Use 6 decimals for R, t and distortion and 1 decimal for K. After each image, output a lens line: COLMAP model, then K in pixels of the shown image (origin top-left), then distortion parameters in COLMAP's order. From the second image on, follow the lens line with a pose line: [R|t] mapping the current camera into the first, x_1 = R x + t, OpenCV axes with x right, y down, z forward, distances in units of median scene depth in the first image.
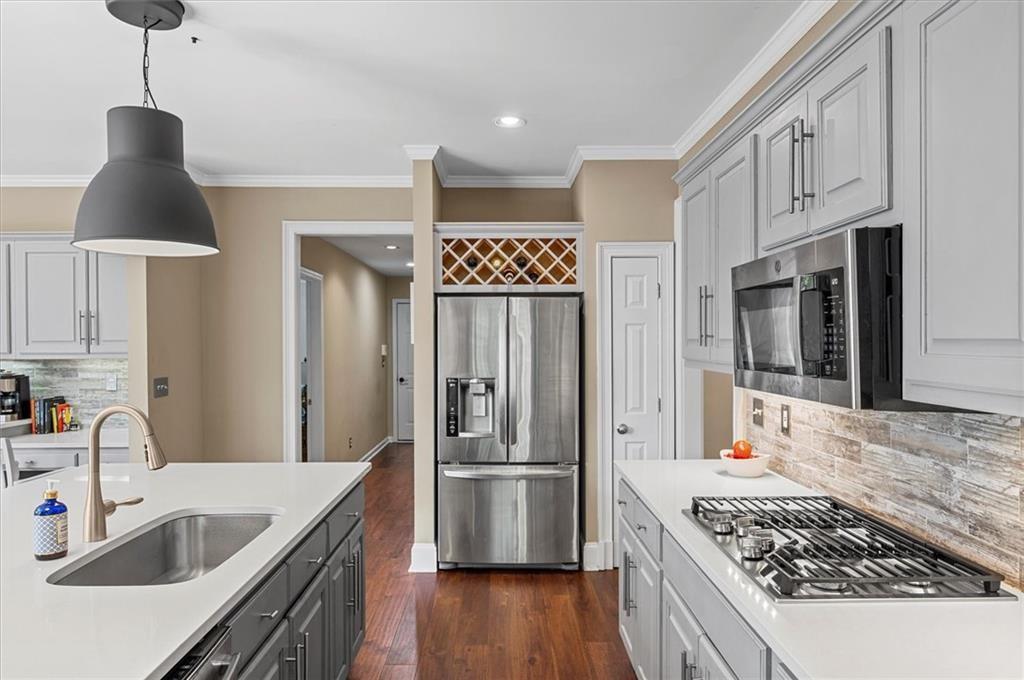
lens RADIAL K [[660.8, 0, 511.3], [0, 660.8, 346.4], [0, 0, 1]] dist [0.006390, 0.001291]
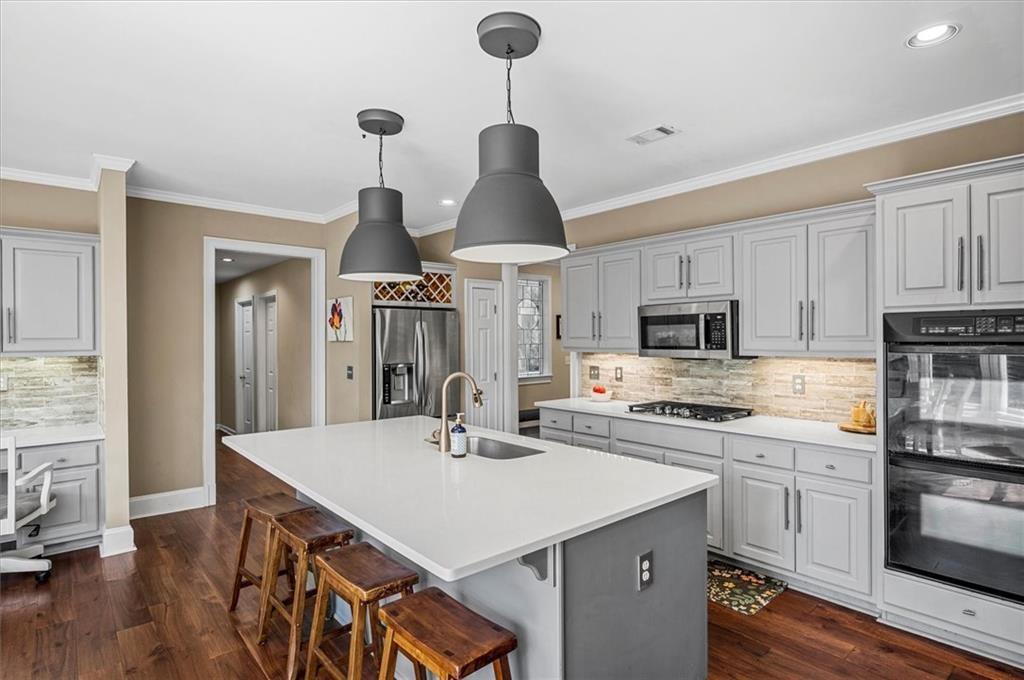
lens RADIAL K [[523.3, 0, 515.0], [0, 523.3, 340.4], [0, 0, 1]] dist [-0.020728, 0.002995]
pose [[0.760376, -0.001319, 0.649482, -0.612398], [0.009171, 0.999920, -0.008706, 0.008134], [-0.649418, 0.012577, 0.760327, -0.057538]]
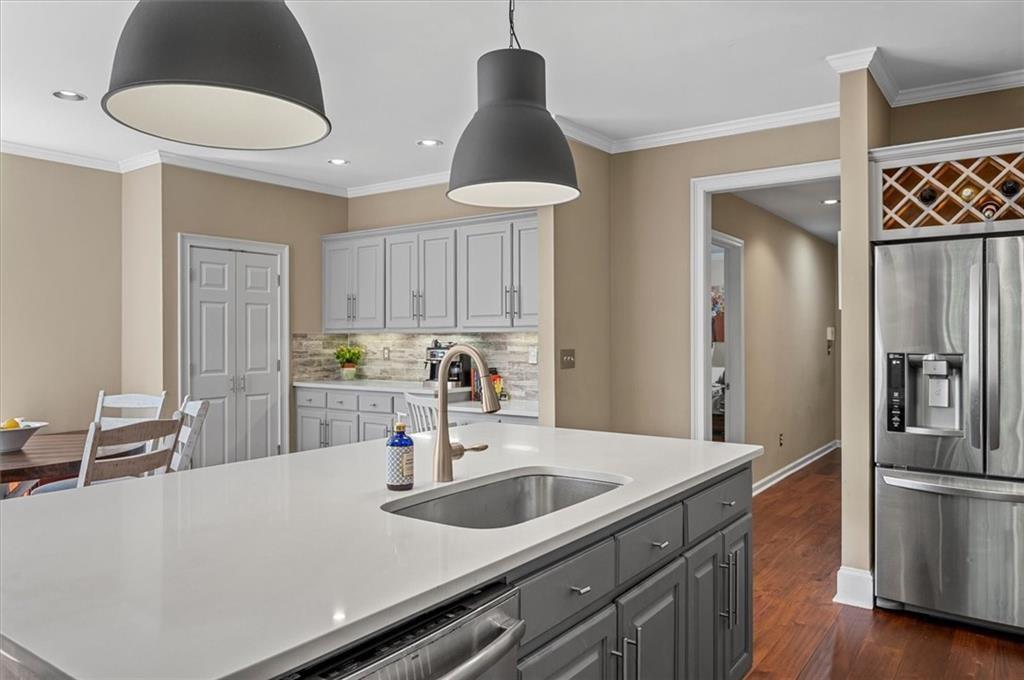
lens RADIAL K [[722.5, 0, 509.9], [0, 722.5, 330.4], [0, 0, 1]] dist [-0.003737, 0.008256]
pose [[0.804527, -0.002891, -0.593909, 0.043500], [-0.007312, 0.999864, -0.014772, 0.037291], [0.593871, 0.016228, 0.804397, 0.084313]]
